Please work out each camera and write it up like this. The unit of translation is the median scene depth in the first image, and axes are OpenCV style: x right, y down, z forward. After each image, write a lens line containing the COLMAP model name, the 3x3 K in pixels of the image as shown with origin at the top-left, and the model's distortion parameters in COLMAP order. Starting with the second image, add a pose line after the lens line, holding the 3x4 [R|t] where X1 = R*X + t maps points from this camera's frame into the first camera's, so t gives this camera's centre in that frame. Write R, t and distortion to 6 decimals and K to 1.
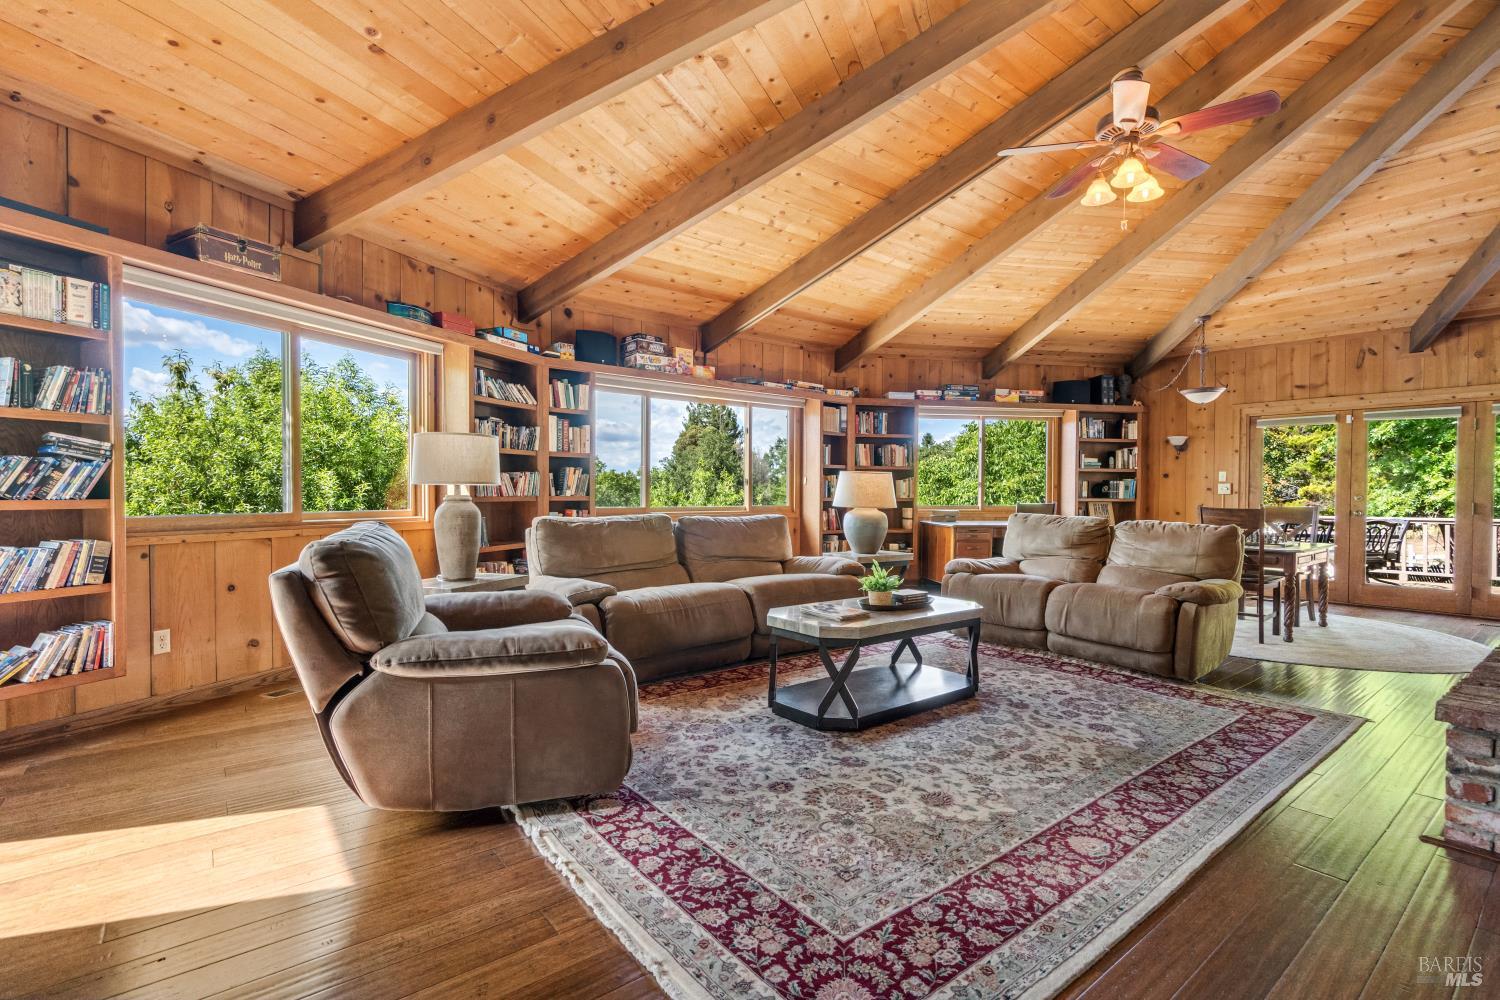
lens RADIAL K [[691.6, 0, 752.7], [0, 691.6, 497.8], [0, 0, 1]] dist [-0.001845, -0.000086]
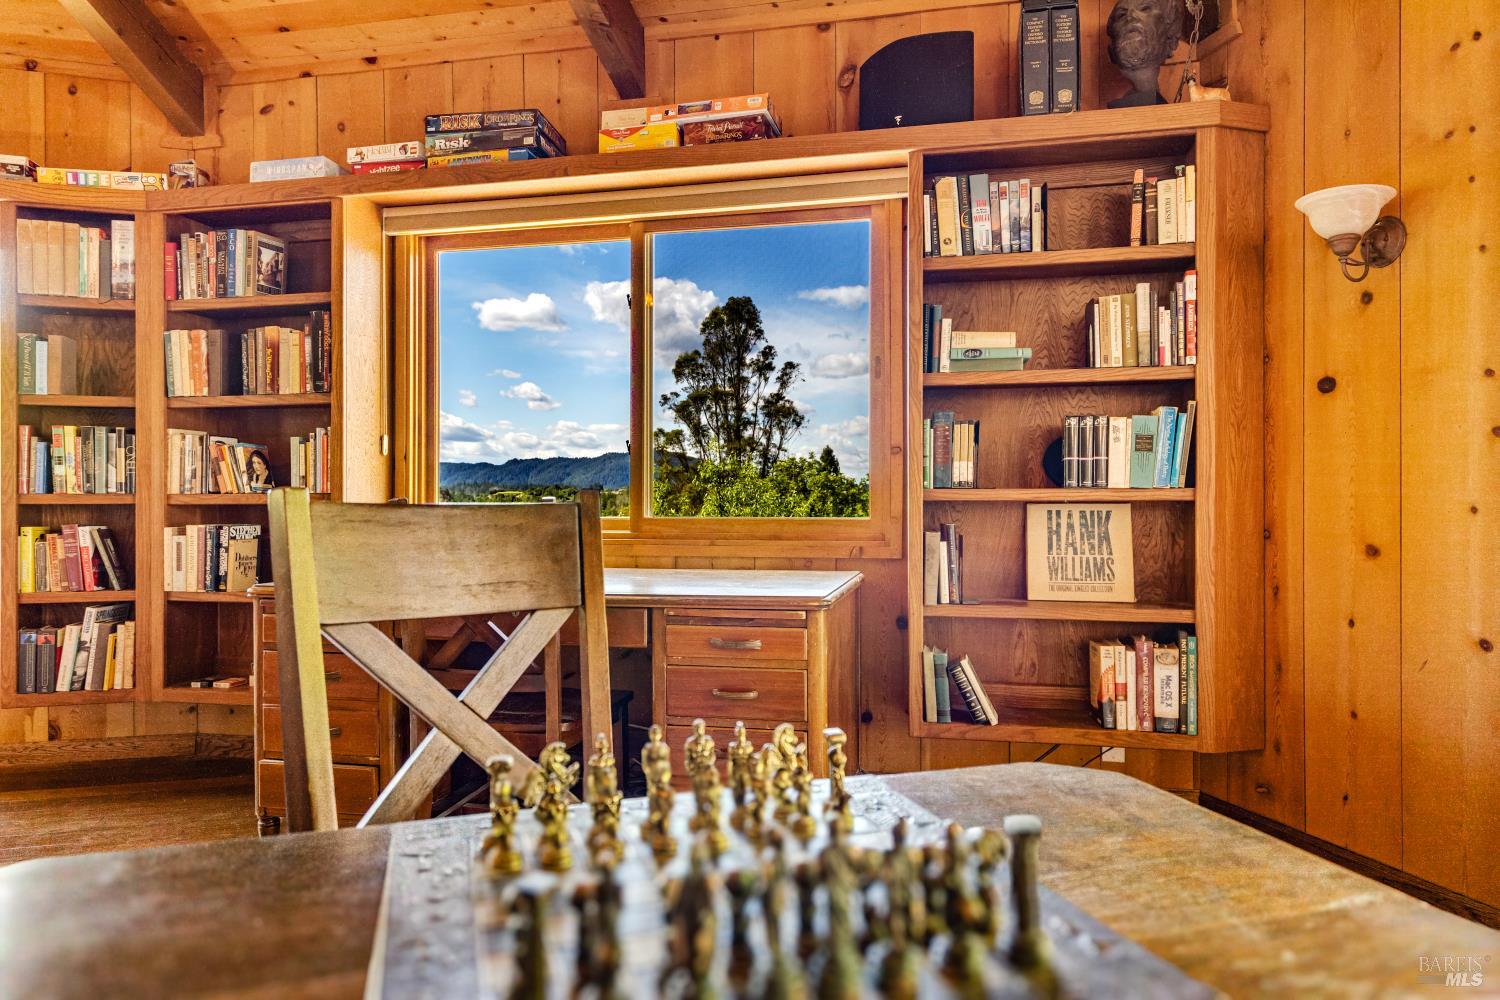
lens RADIAL K [[924.0, 0, 748.9], [0, 924.0, 504.7], [0, 0, 1]] dist [0.010655, 0.001640]
pose [[0.931287, -0.009230, -0.364168, 0.534213], [0.005829, 0.999929, -0.010439, 0.009721], [0.364238, 0.007599, 0.931275, 0.649658]]
